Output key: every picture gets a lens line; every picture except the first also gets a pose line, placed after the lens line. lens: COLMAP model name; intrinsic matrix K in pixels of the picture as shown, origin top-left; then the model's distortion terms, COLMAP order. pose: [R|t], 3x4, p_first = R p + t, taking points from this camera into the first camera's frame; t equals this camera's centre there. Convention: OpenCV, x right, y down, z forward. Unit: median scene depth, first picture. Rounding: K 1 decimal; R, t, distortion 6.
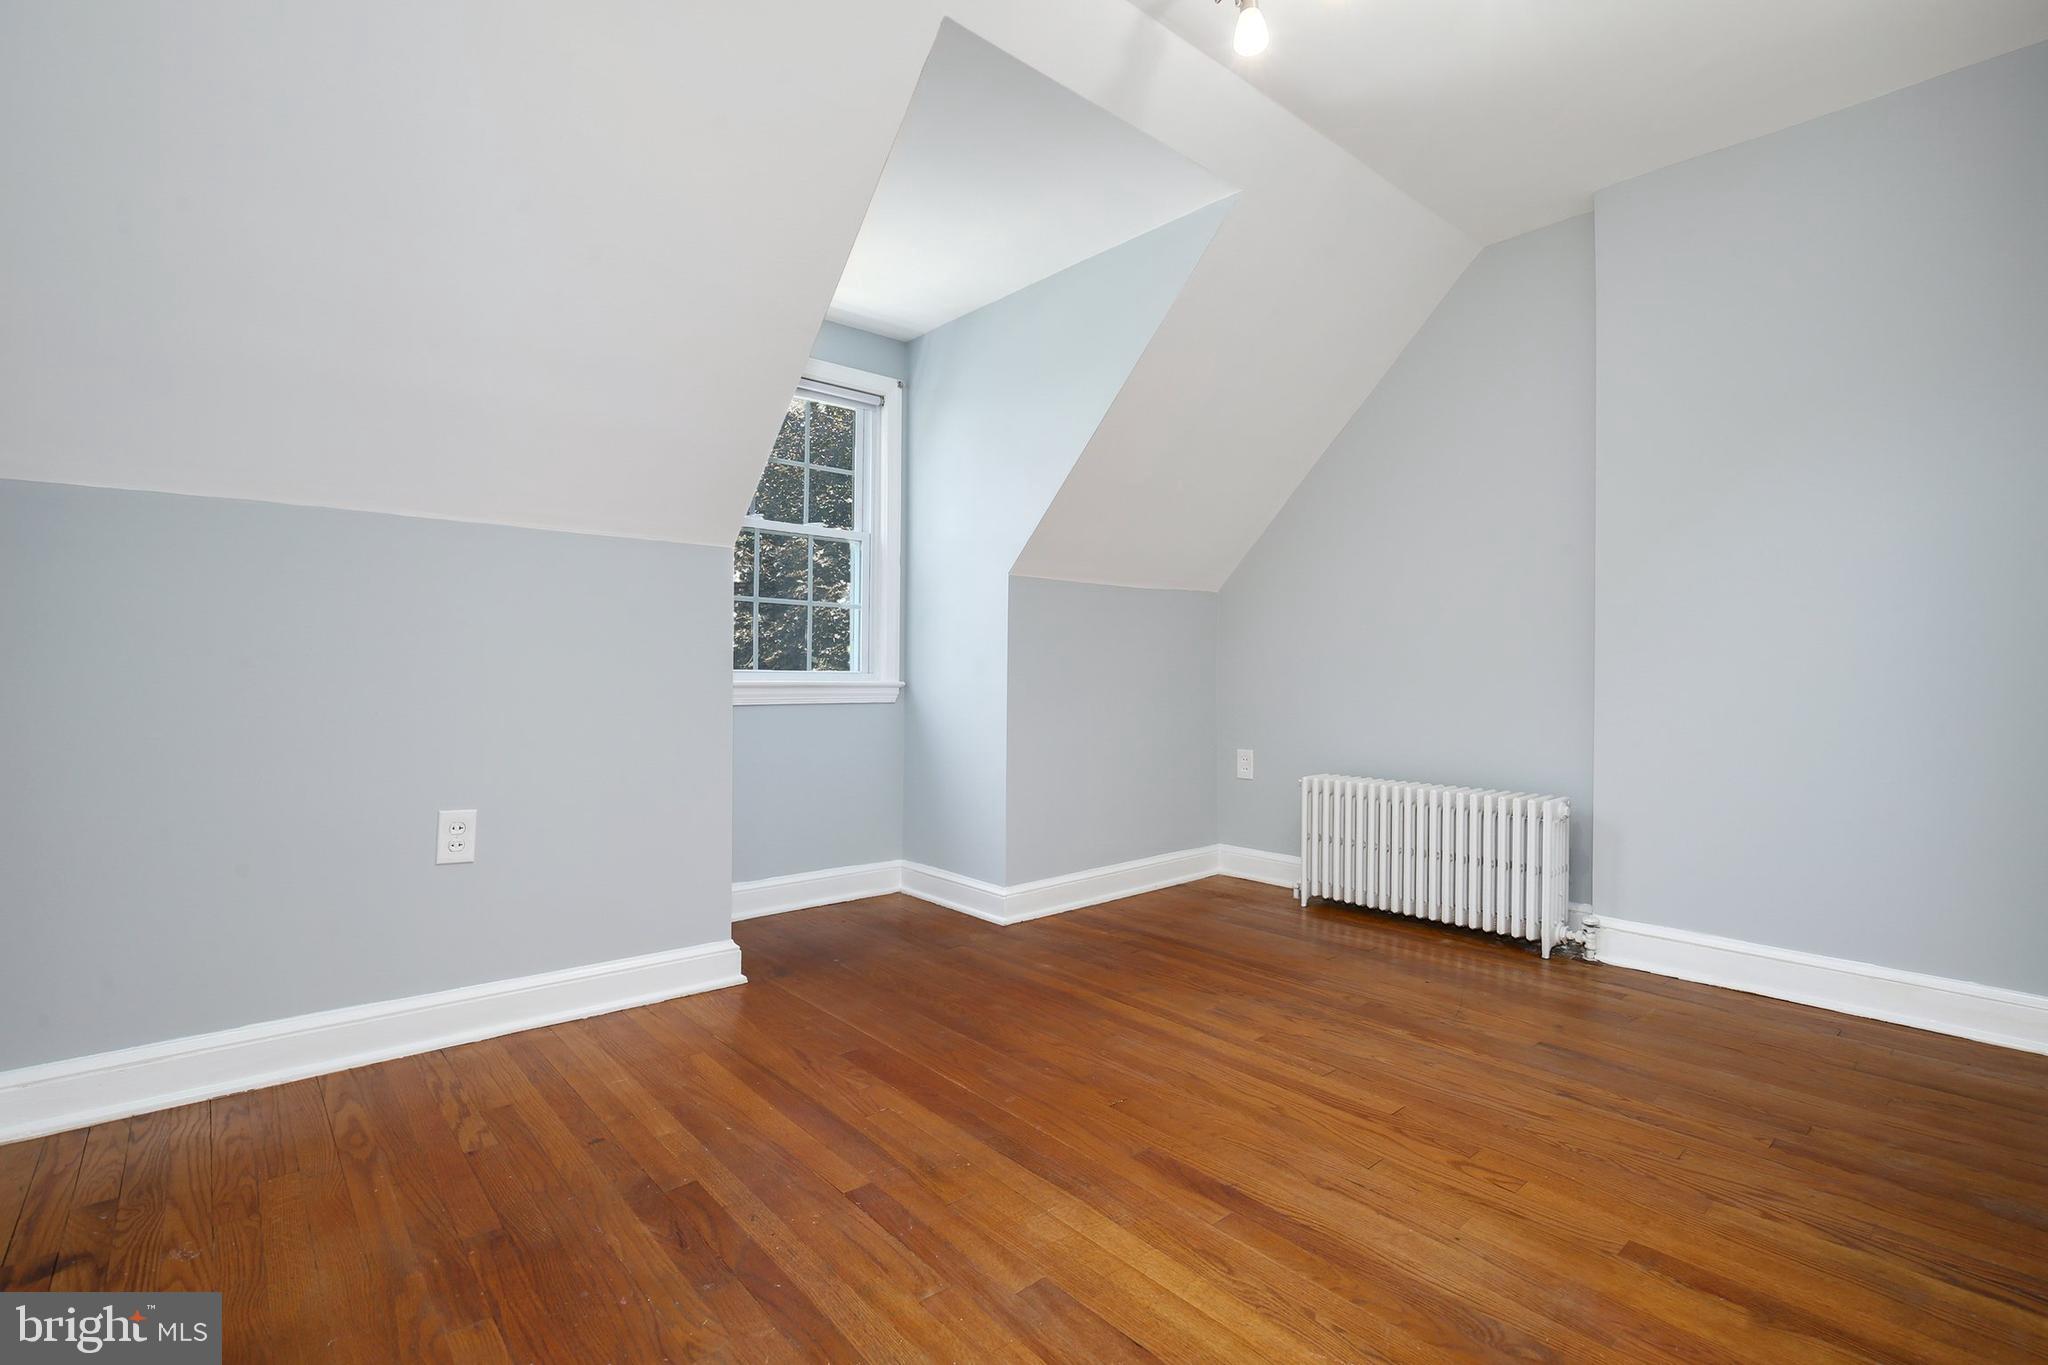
lens RADIAL K [[938.0, 0, 1020.7], [0, 938.0, 682.4], [0, 0, 1]] dist [-0.026361, 0.005559]
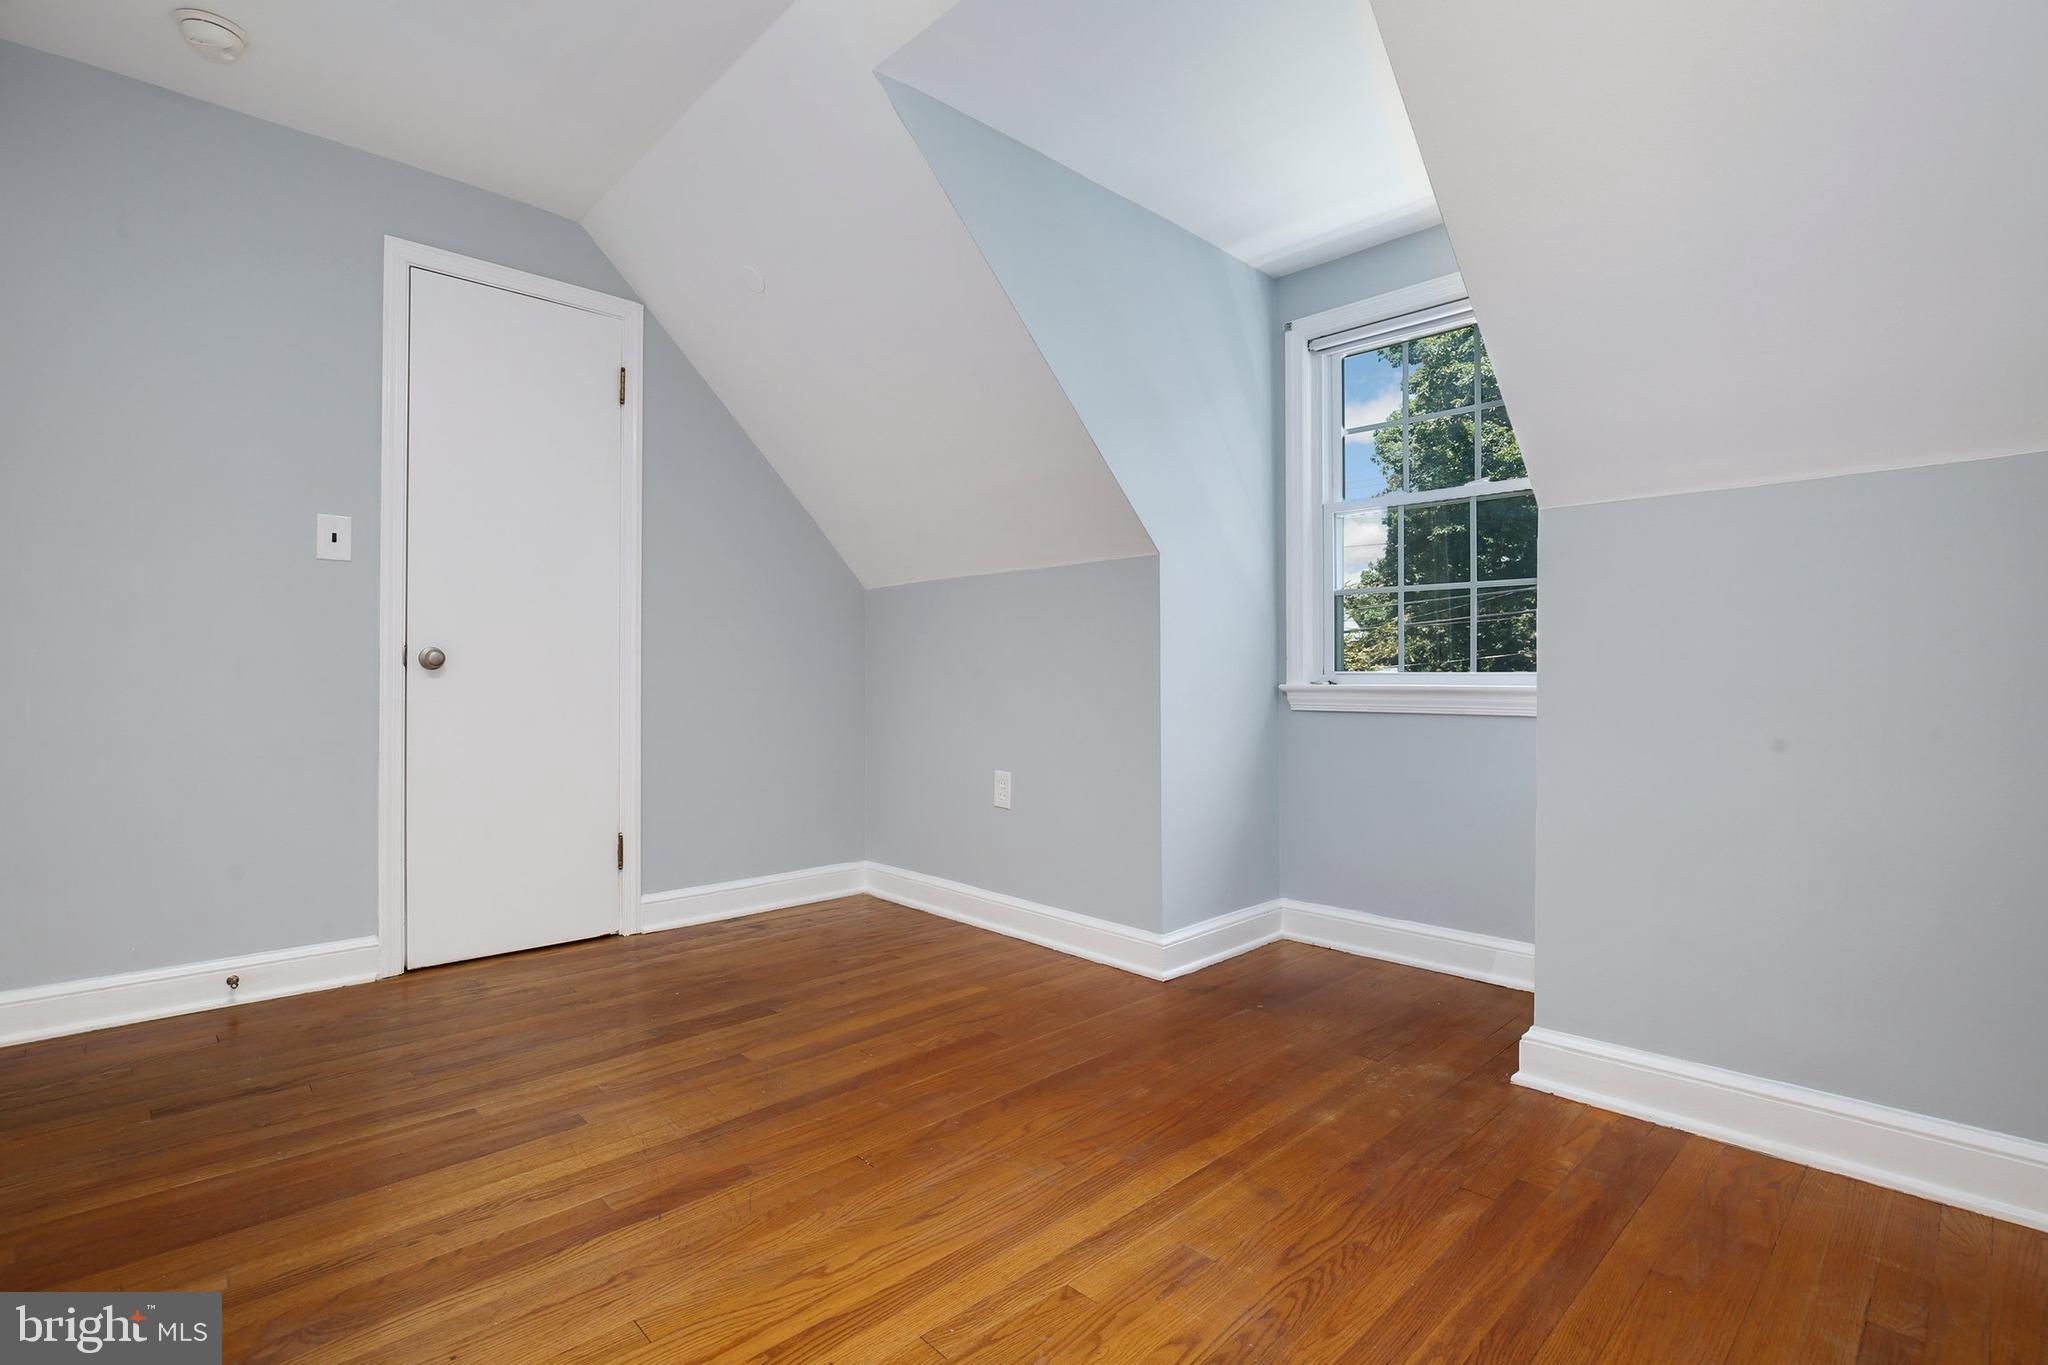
lens RADIAL K [[938.0, 0, 1020.7], [0, 938.0, 682.4], [0, 0, 1]] dist [-0.026361, 0.005559]
pose [[0.046953, 0.001222, -0.998896, 0.923778], [-0.007855, 0.999969, 0.000854, -0.003828], [0.998866, 0.007806, 0.046961, 1.028537]]
